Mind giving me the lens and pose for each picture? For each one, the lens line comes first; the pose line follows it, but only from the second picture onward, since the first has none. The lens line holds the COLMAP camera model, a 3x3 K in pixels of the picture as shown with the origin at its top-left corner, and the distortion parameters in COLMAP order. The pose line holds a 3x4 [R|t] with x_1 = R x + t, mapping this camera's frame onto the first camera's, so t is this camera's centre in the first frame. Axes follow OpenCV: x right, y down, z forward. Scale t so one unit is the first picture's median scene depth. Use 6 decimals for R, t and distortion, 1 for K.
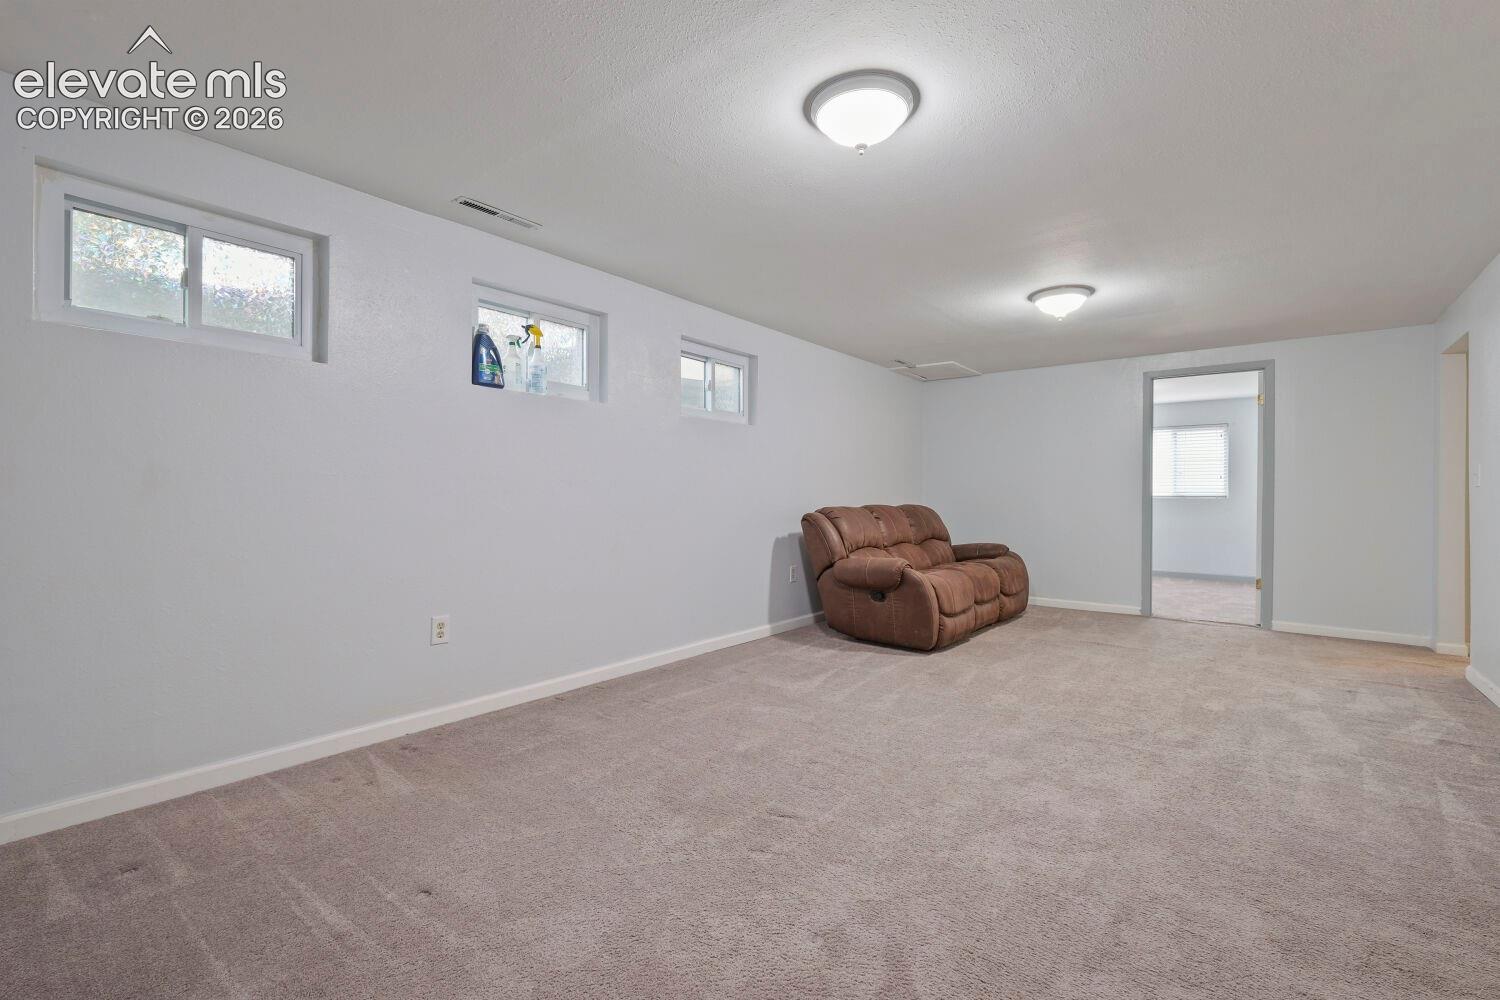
lens RADIAL K [[658.4, 0, 749.1], [0, 658.4, 493.4], [0, 0, 1]] dist [0.001178, 0.000200]
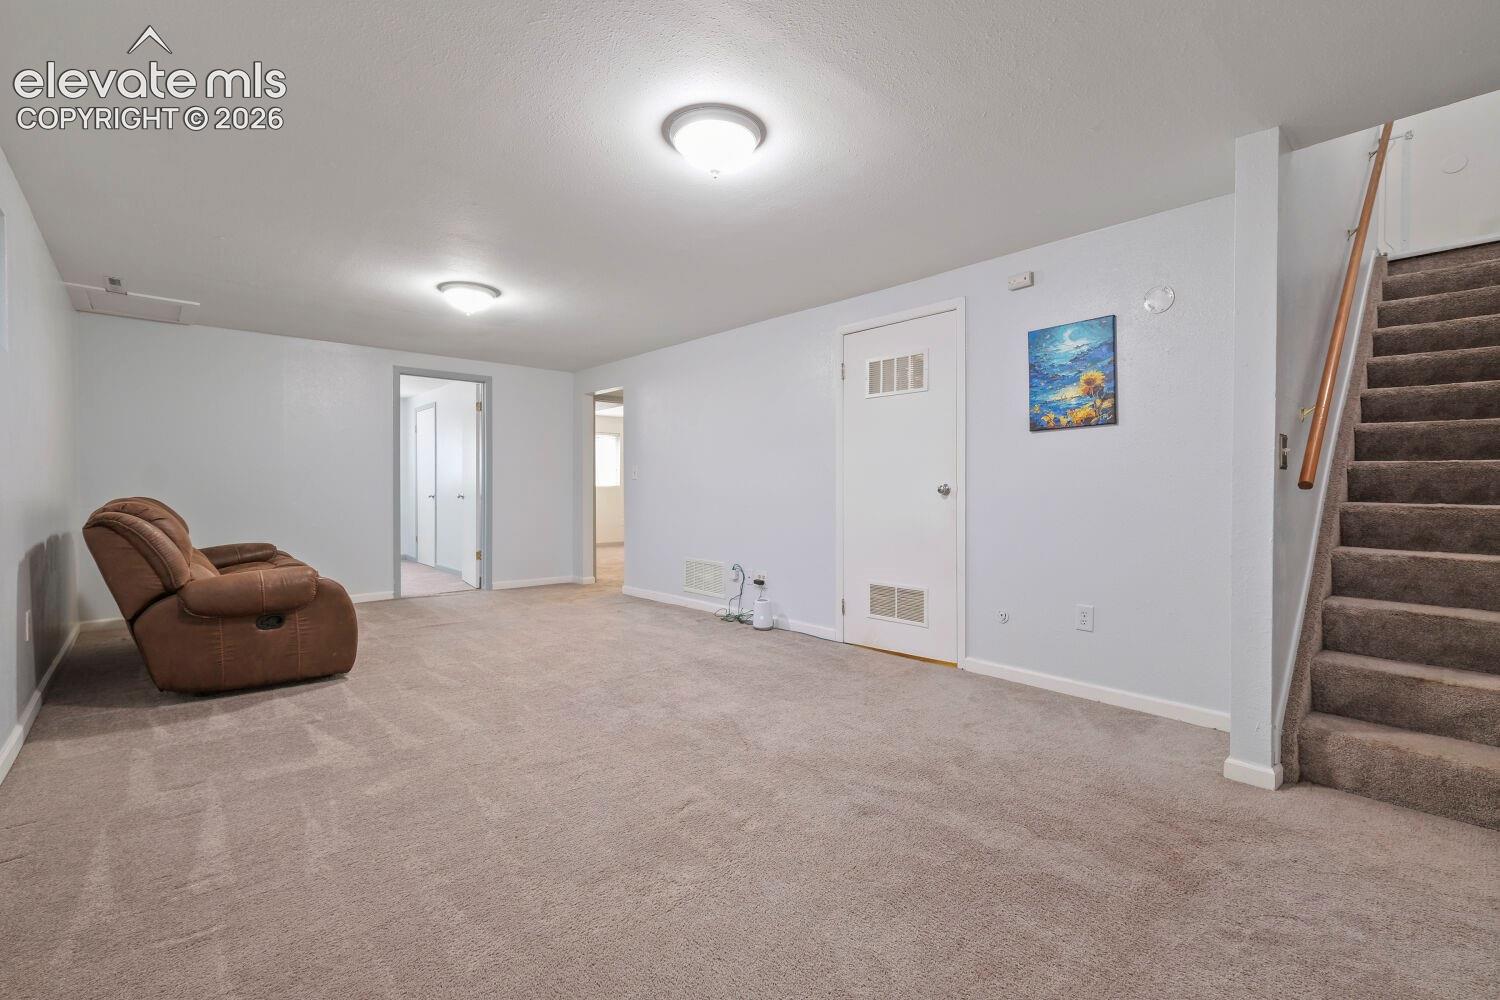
lens RADIAL K [[656.4, 0, 750.0], [0, 656.4, 500.0], [0, 0, 1]] dist [-0.000749, -0.000262]
pose [[0.157256, -0.022858, 0.987293, -0.503591], [-0.006434, 0.999687, 0.024170, -0.000022], [-0.987537, -0.010153, 0.157060, 0.417838]]
